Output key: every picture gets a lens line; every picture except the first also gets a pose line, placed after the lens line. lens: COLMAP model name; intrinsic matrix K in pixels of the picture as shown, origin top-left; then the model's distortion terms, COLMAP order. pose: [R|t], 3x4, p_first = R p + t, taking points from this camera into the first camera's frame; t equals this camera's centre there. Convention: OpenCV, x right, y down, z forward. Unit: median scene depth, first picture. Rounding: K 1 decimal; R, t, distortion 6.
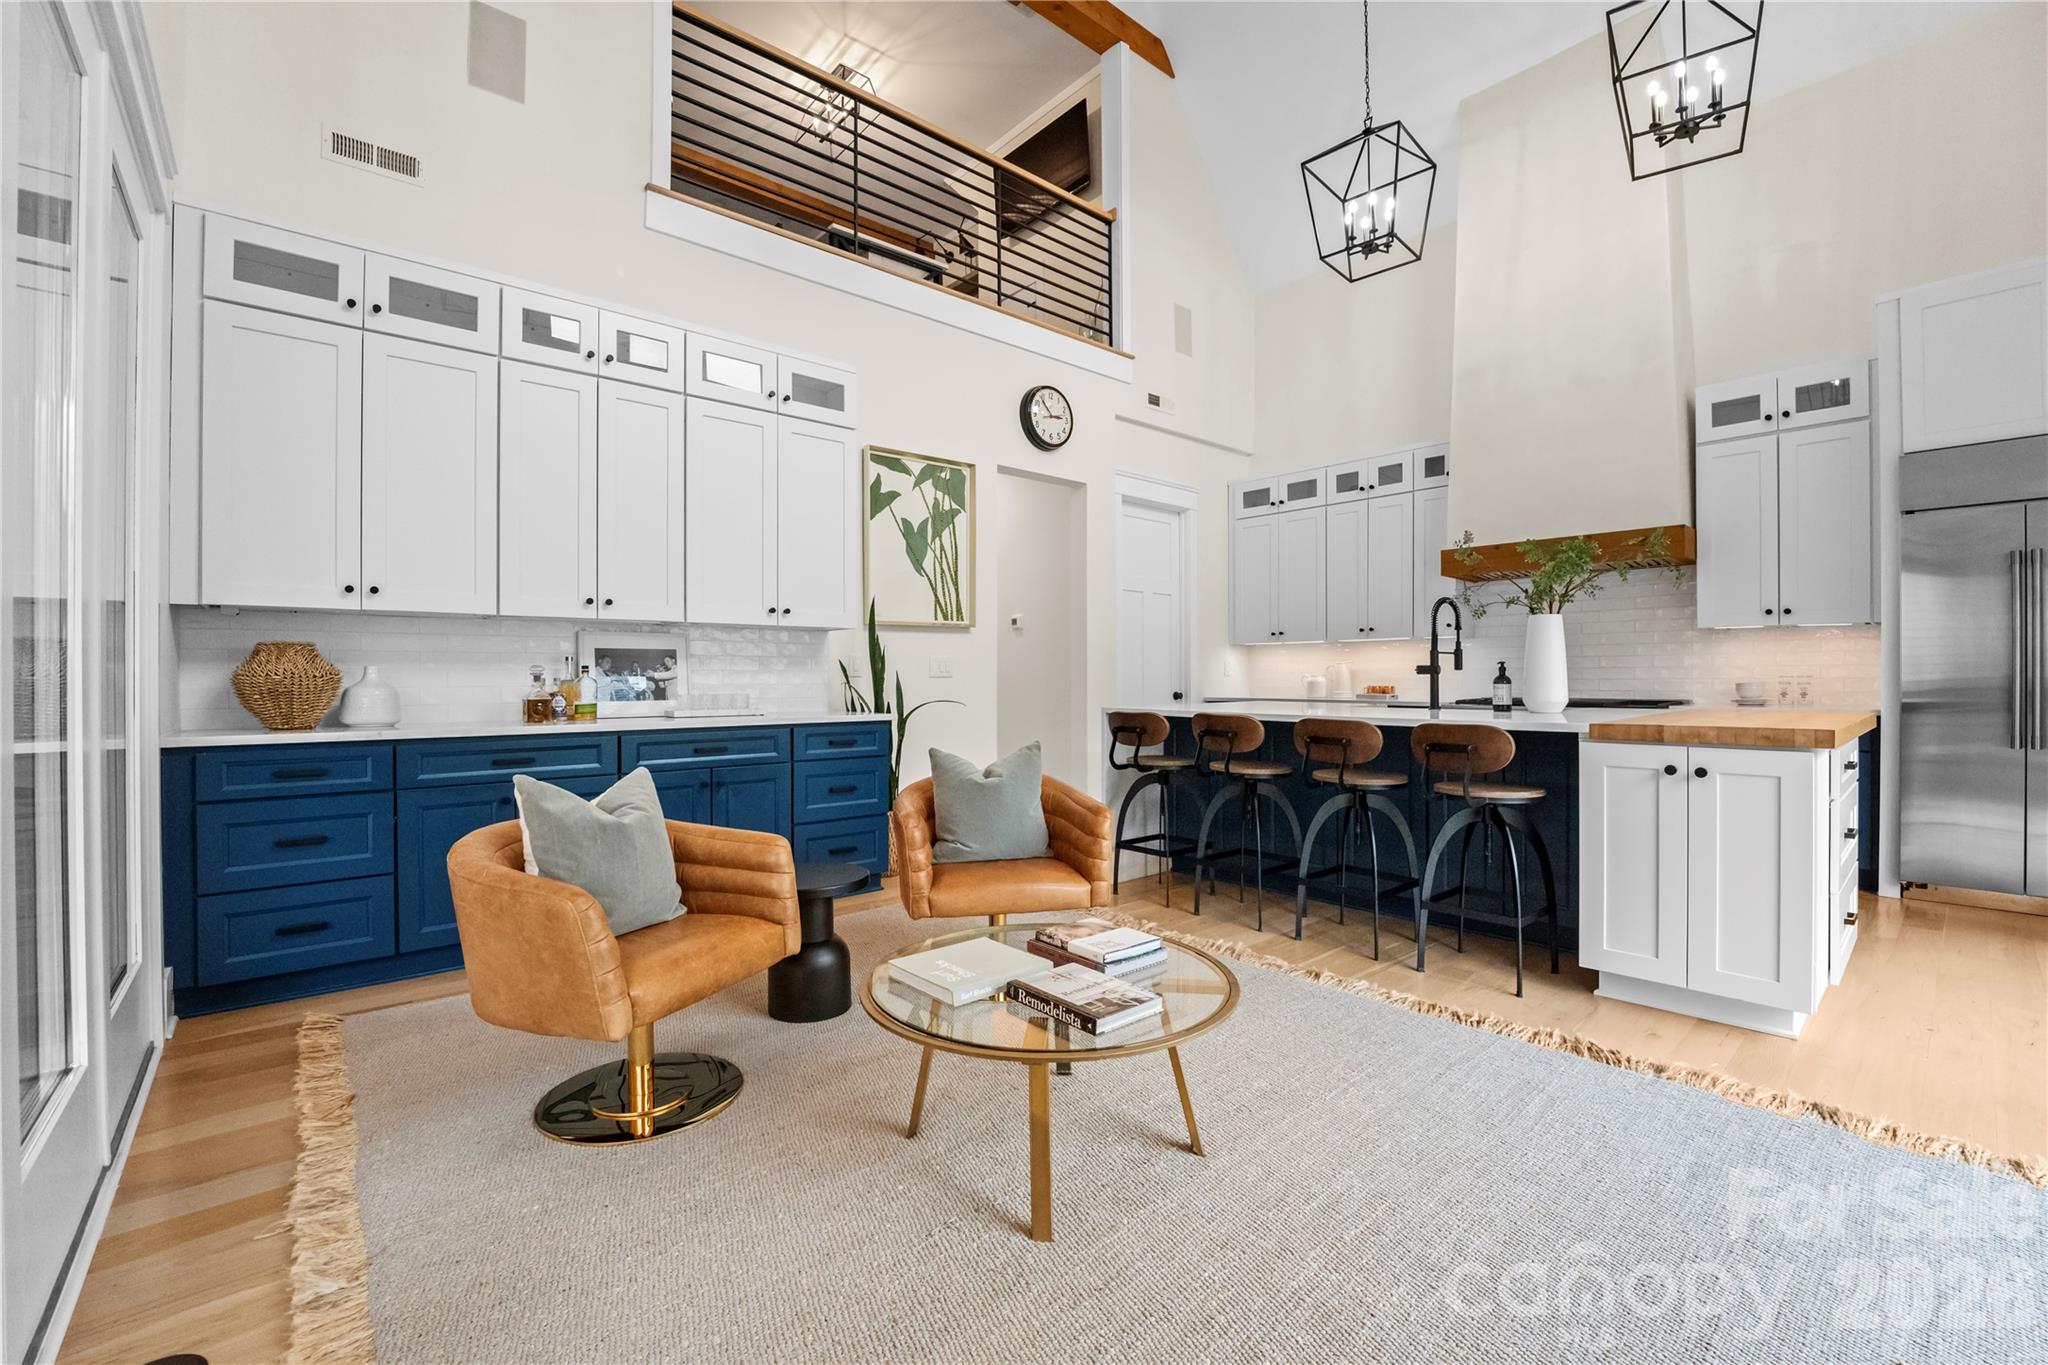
lens RADIAL K [[839.3, 0, 1031.2], [0, 839.3, 681.5], [0, 0, 1]] dist [-0.024819, -0.000076]
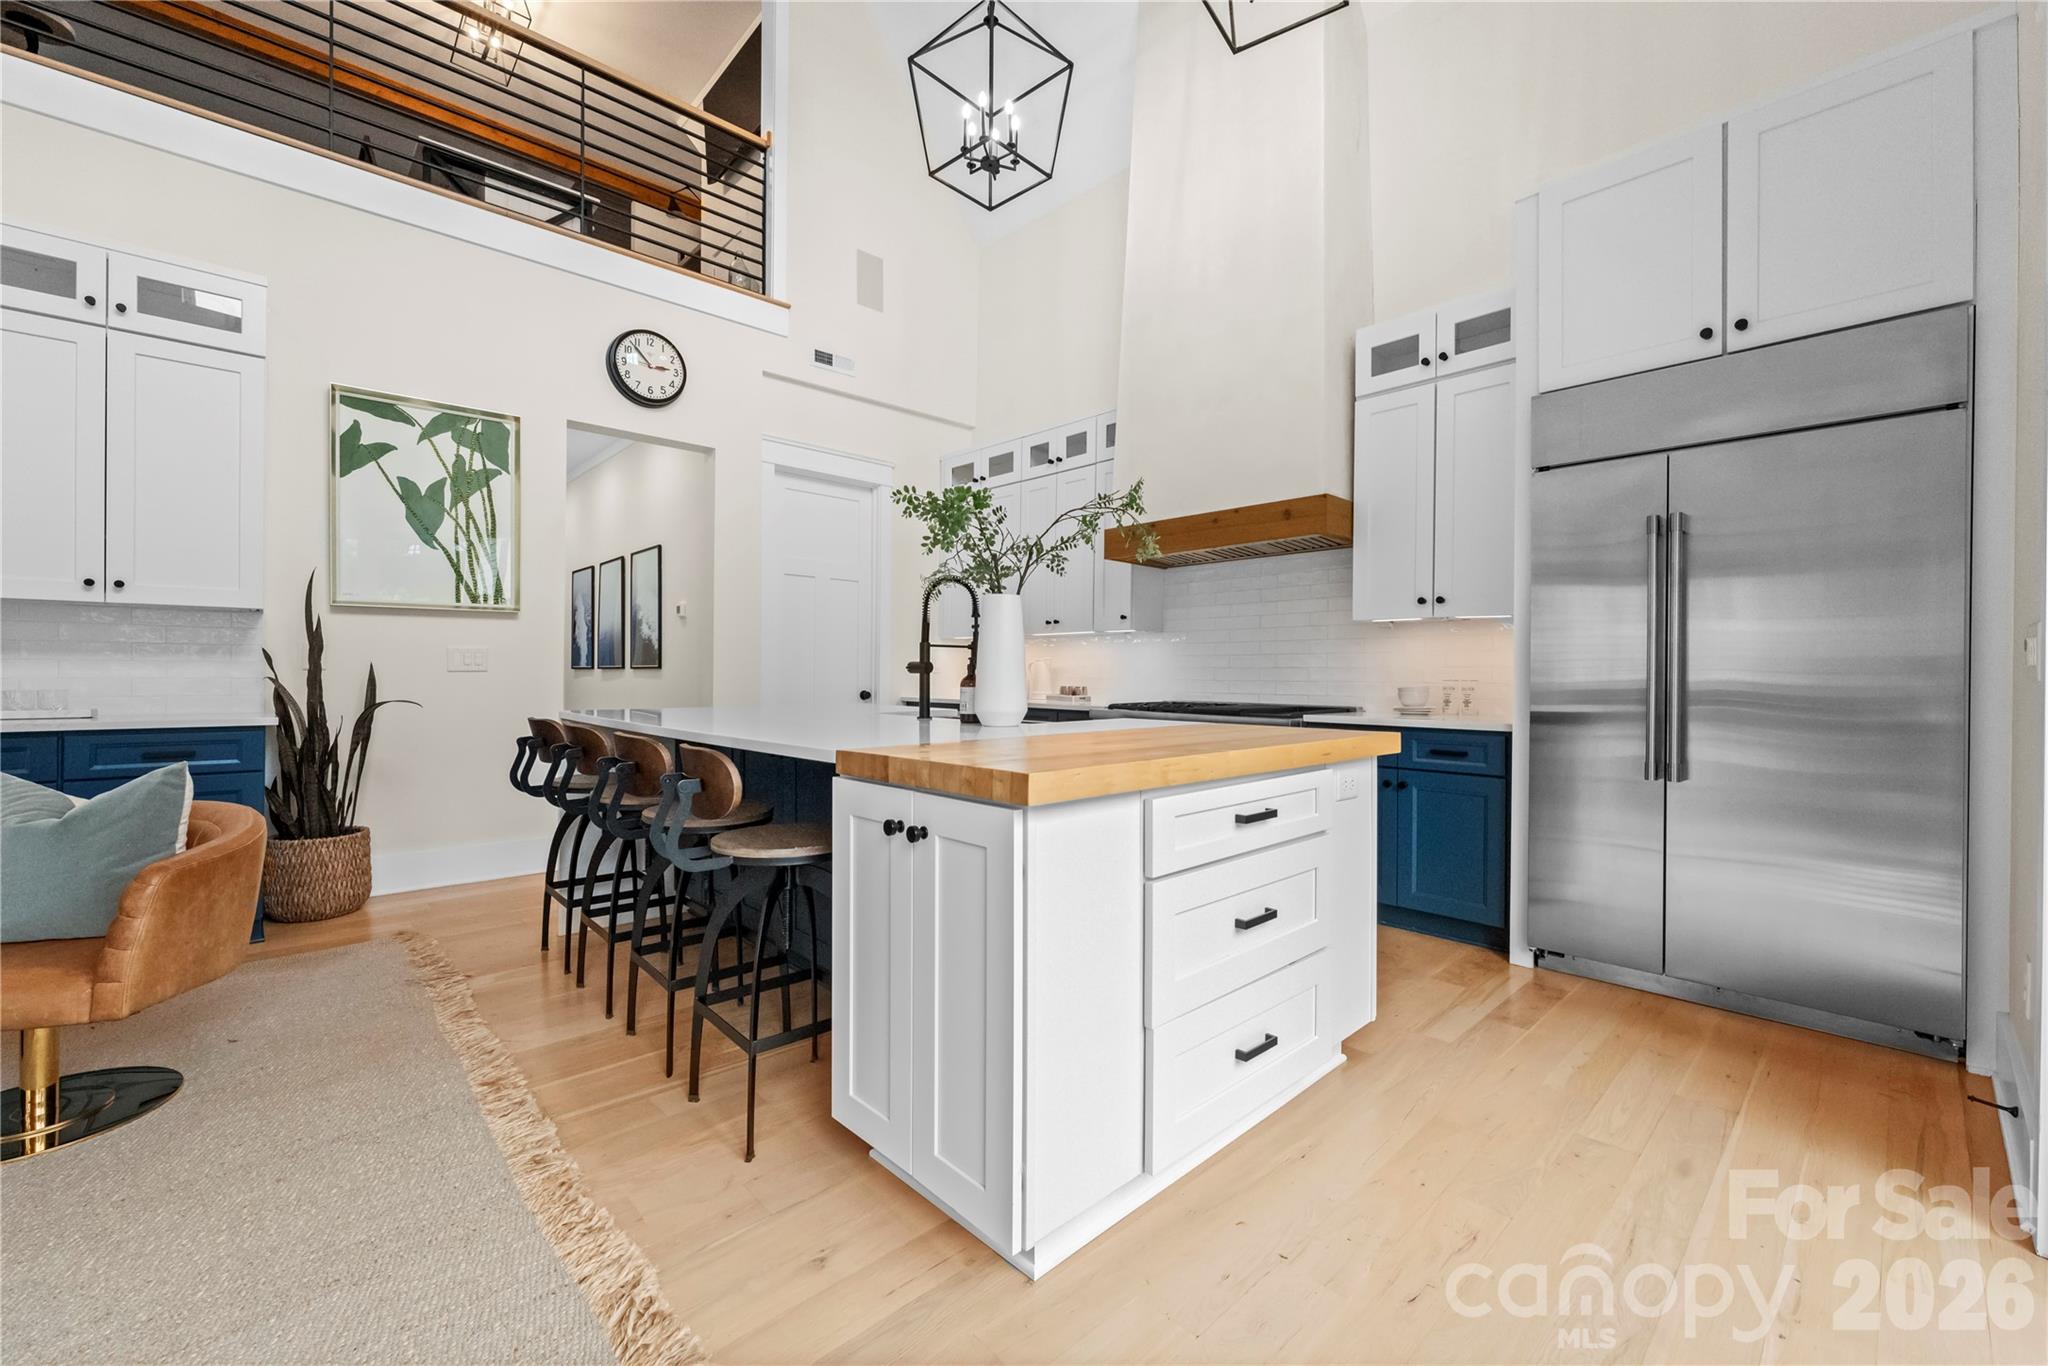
lens RADIAL K [[810.9, 0, 1019.5], [0, 810.9, 675.1], [0, 0, 1]] dist [-0.001794, -0.000170]
pose [[0.999525, 0.009640, 0.029285, 0.424907], [-0.009551, 0.999949, -0.003185, -0.004175], [-0.029314, 0.002904, 0.999566, 0.187024]]
